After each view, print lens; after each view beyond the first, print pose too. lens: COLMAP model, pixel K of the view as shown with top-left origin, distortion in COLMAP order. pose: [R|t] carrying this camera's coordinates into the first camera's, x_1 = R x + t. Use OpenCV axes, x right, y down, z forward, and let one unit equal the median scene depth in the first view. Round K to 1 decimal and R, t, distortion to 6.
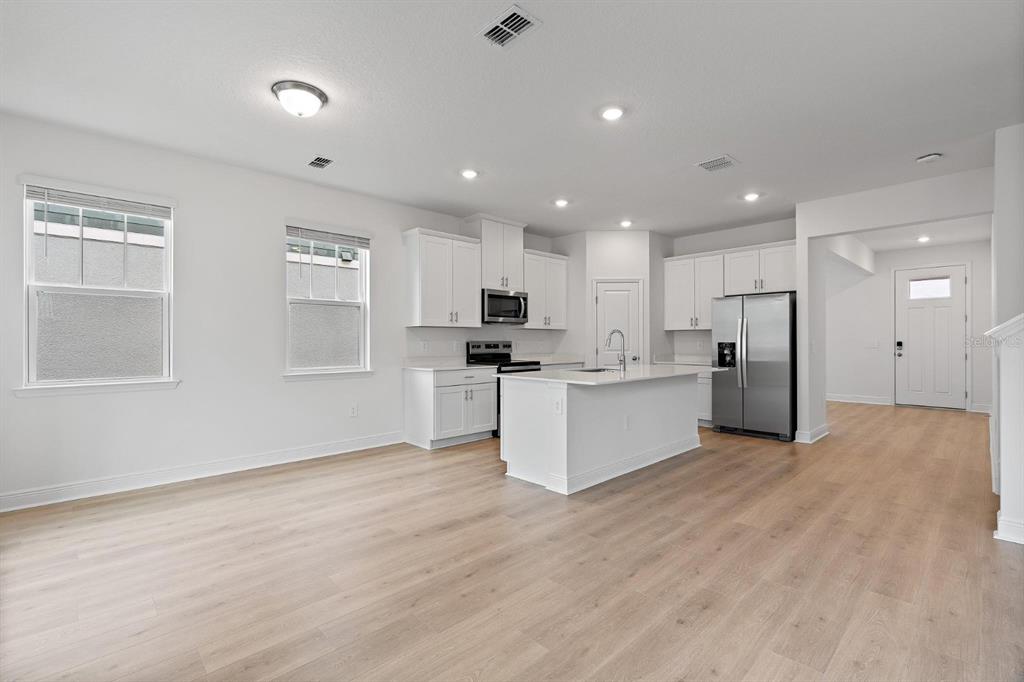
lens RADIAL K [[460.7, 0, 503.2], [0, 460.7, 340.5], [0, 0, 1]] dist [-0.009565, 0.002793]
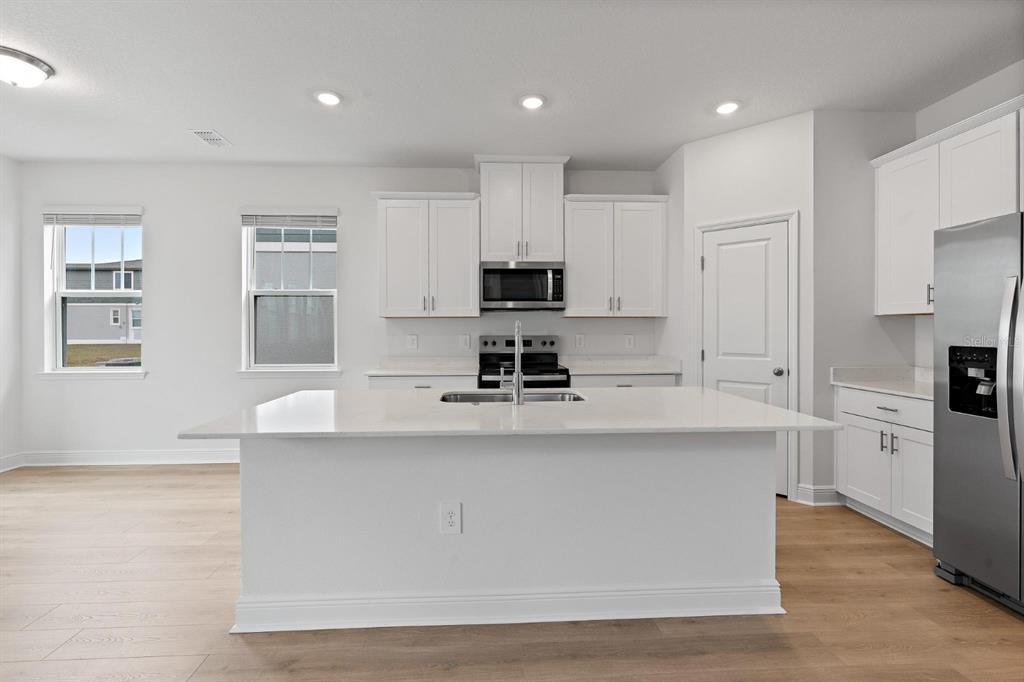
lens RADIAL K [[460.7, 0, 505.7], [0, 460.7, 331.4], [0, 0, 1]] dist [-0.009565, 0.002793]
pose [[0.762905, 0.003994, -0.646499, 0.441333], [0.001296, 0.999969, 0.007707, -0.011245], [0.646510, -0.006717, 0.762876, 0.487002]]
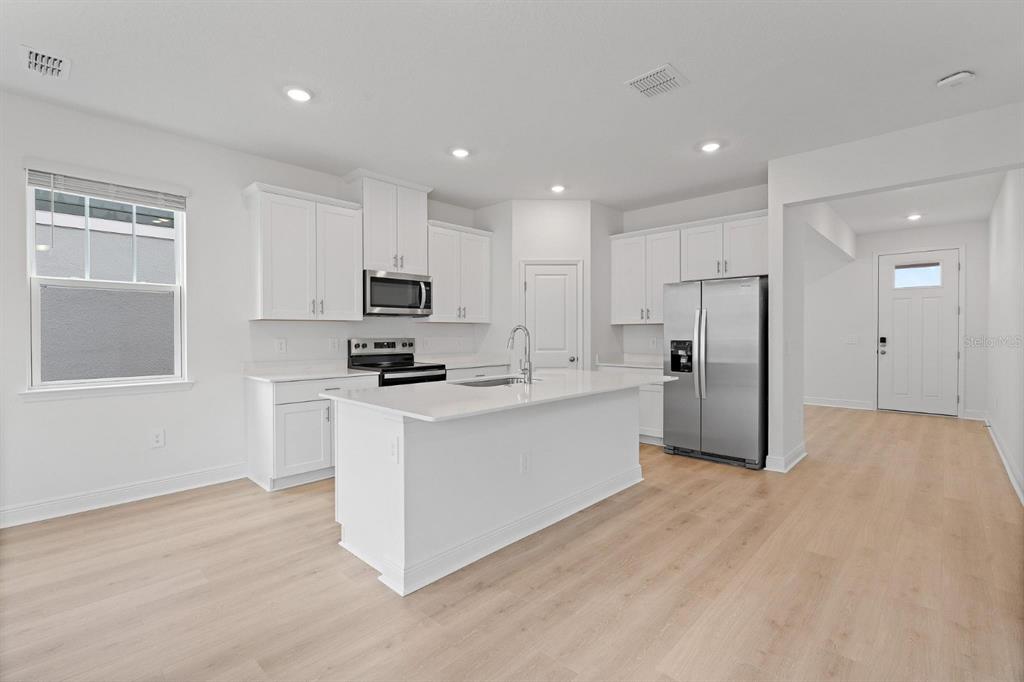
lens RADIAL K [[460.7, 0, 505.3], [0, 460.7, 336.1], [0, 0, 1]] dist [-0.009565, 0.002793]
pose [[0.998831, 0.000104, 0.048335, 0.149885], [-0.000568, 0.999954, 0.009574, -0.010505], [-0.048332, -0.009590, 0.998785, 0.234082]]
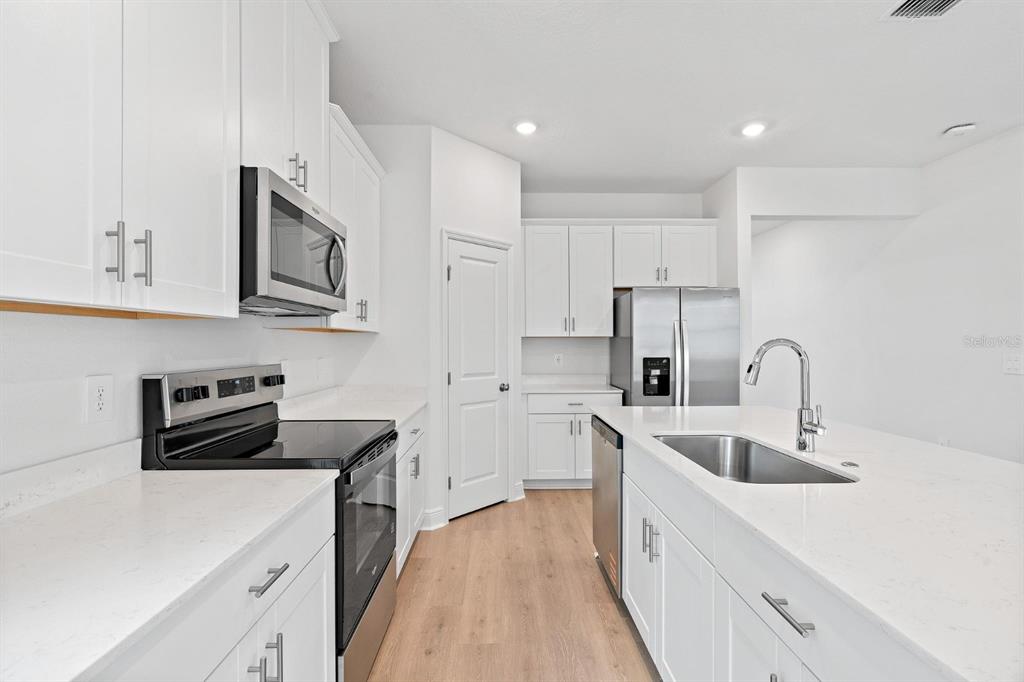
lens RADIAL K [[460.7, 0, 510.4], [0, 460.7, 344.3], [0, 0, 1]] dist [-0.009565, 0.002793]
pose [[0.668914, -0.000549, 0.743340, -0.134291], [-0.000324, 0.999999, 0.001031, -0.015237], [-0.743340, -0.000931, 0.668913, 0.724360]]
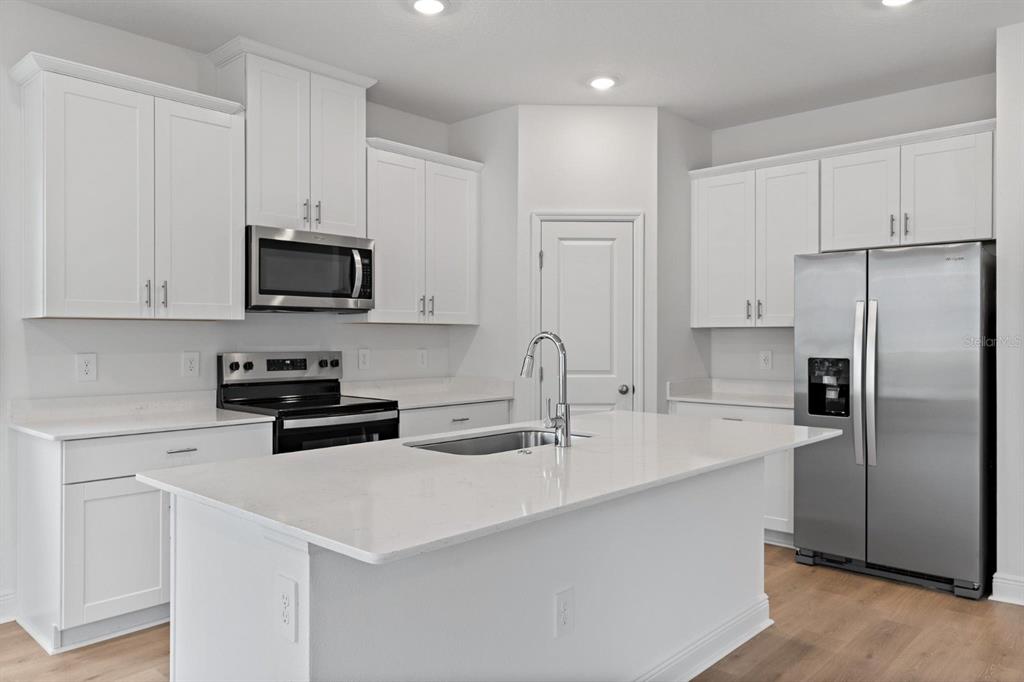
lens RADIAL K [[728.8, 0, 504.1], [0, 728.8, 337.6], [0, 0, 1]] dist [0.004395, -0.000468]
pose [[0.997689, 0.003905, 0.067837, 0.137884], [-0.004100, 0.999988, 0.002744, -0.015787], [-0.067826, -0.003016, 0.997693, 0.342344]]
